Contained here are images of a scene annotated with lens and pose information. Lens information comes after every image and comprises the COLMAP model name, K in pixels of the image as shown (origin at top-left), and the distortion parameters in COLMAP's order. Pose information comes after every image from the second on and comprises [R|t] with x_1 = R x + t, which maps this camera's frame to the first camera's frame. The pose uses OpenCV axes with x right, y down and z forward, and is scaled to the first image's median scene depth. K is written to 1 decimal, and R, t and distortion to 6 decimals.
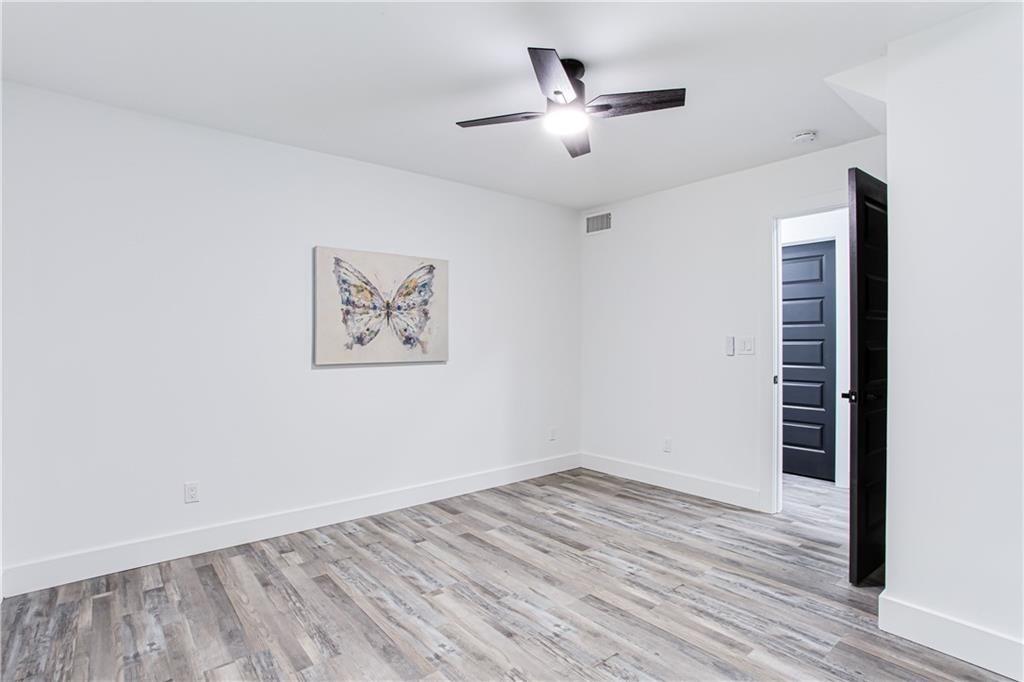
lens RADIAL K [[490.7, 0, 512.8], [0, 490.7, 341.3], [0, 0, 1]] dist [-0.001771, 0.001173]
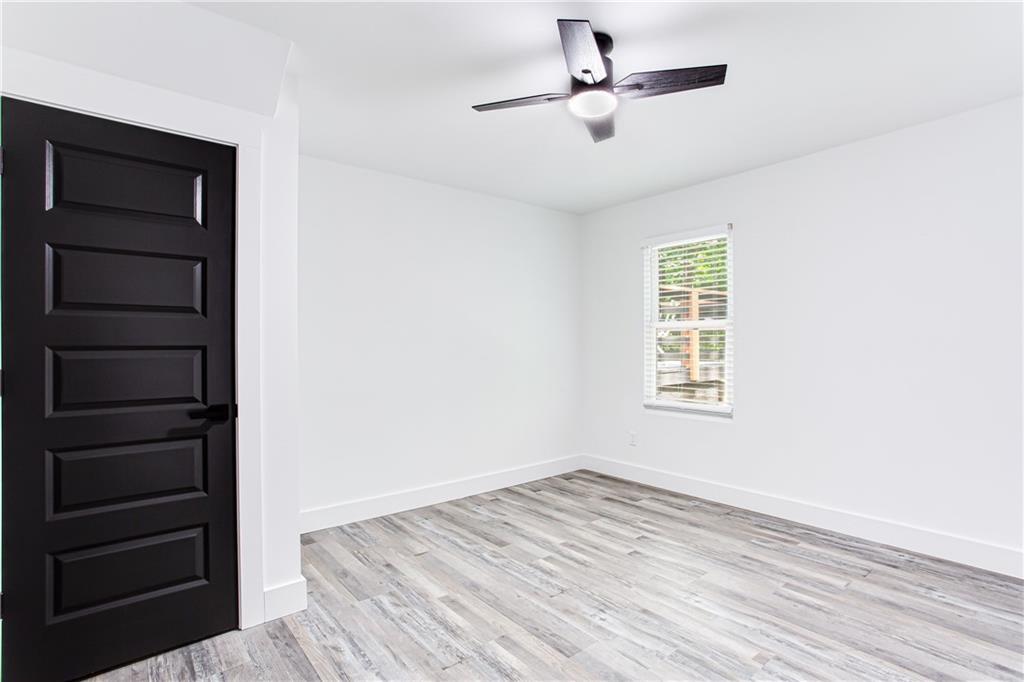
lens RADIAL K [[490.7, 0, 511.1], [0, 490.7, 342.9], [0, 0, 1]] dist [-0.001771, 0.001173]
pose [[-0.999958, 0.006211, 0.006778, 0.276820], [0.006187, 0.999975, -0.003530, -0.000264], [-0.006800, -0.003487, -0.999971, 2.061679]]
